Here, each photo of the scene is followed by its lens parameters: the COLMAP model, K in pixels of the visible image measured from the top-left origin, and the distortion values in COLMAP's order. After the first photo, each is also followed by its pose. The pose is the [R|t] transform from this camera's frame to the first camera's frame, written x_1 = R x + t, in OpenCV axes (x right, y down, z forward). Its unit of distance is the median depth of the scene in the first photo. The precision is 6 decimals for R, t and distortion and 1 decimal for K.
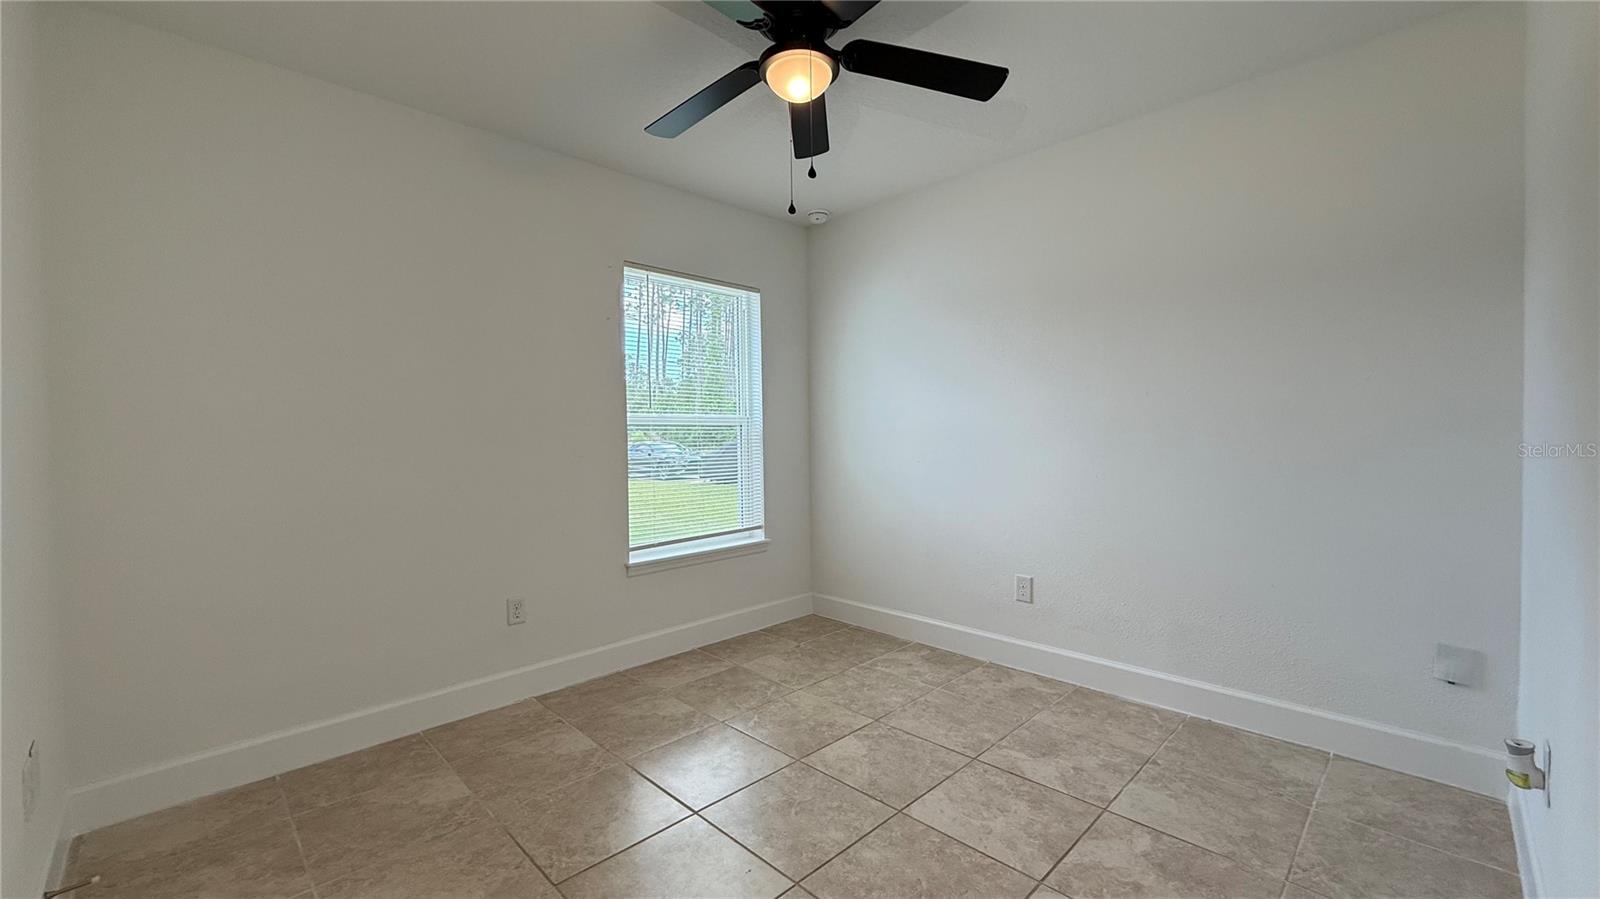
lens RADIAL K [[638.6, 0, 796.8], [0, 638.6, 445.5], [0, 0, 1]] dist [-0.001180, -0.000293]
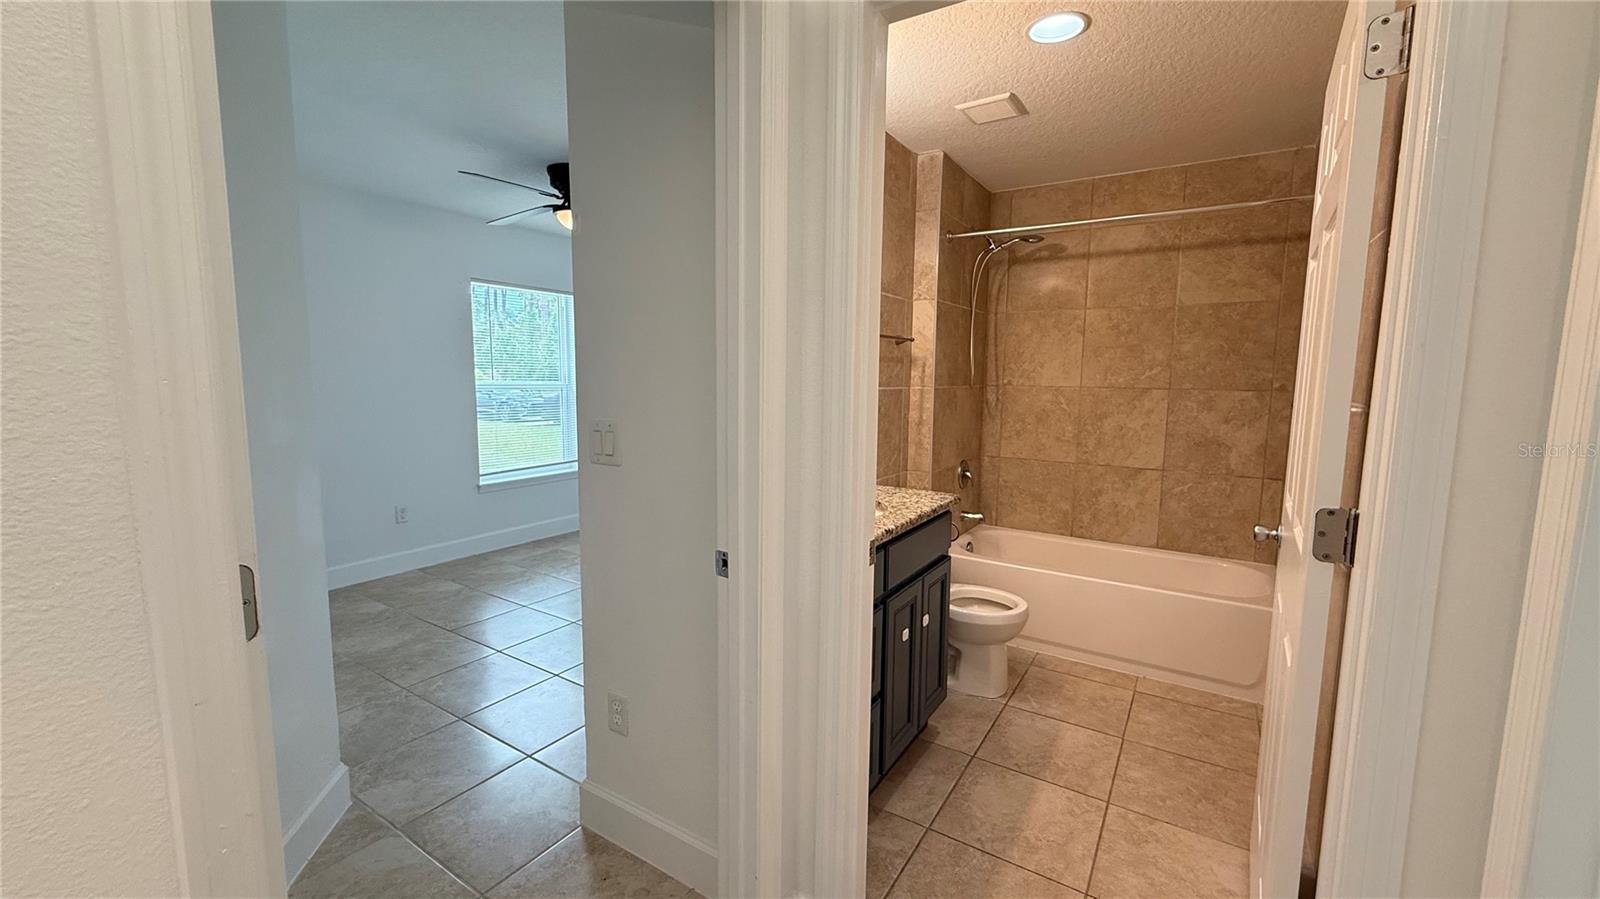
lens RADIAL K [[638.6, 0, 802.8], [0, 638.6, 451.4], [0, 0, 1]] dist [-0.001180, -0.000293]
pose [[0.973848, 0.000249, 0.227201, 0.192810], [-0.023611, 0.994695, 0.100117, -0.086032], [-0.225971, -0.102863, 0.968688, -0.879648]]
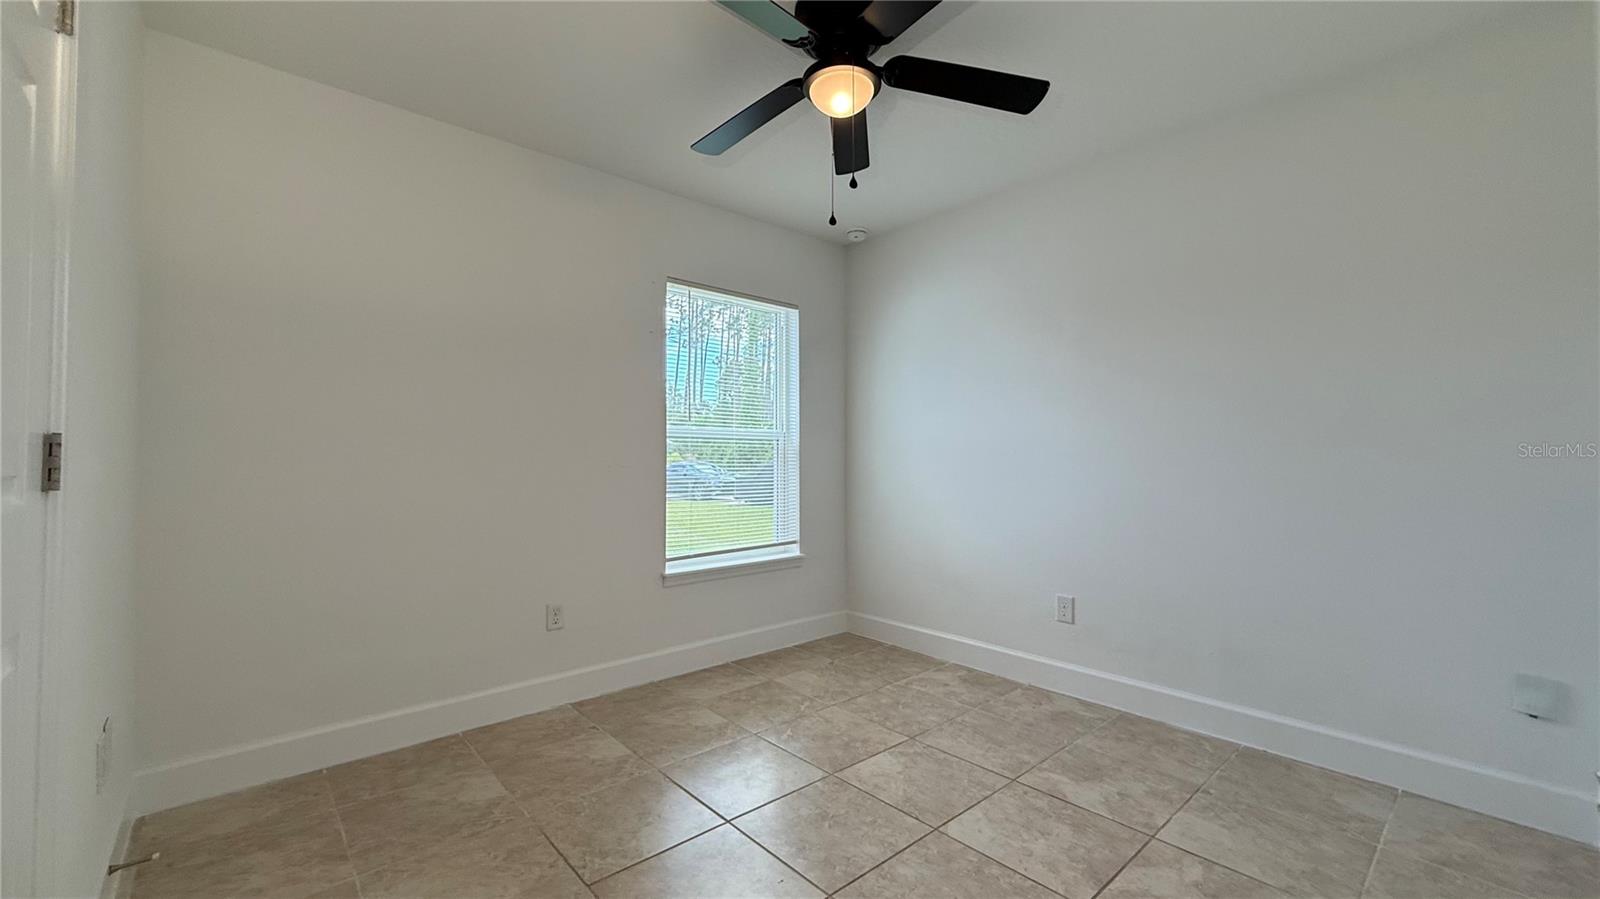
lens RADIAL K [[638.6, 0, 795.9], [0, 638.6, 445.0], [0, 0, 1]] dist [-0.001180, -0.000293]
pose [[0.998378, 0.012315, -0.055578, -0.004391], [-0.014440, 0.999174, -0.037992, 0.023611], [0.055065, 0.038733, 0.997731, -0.005738]]
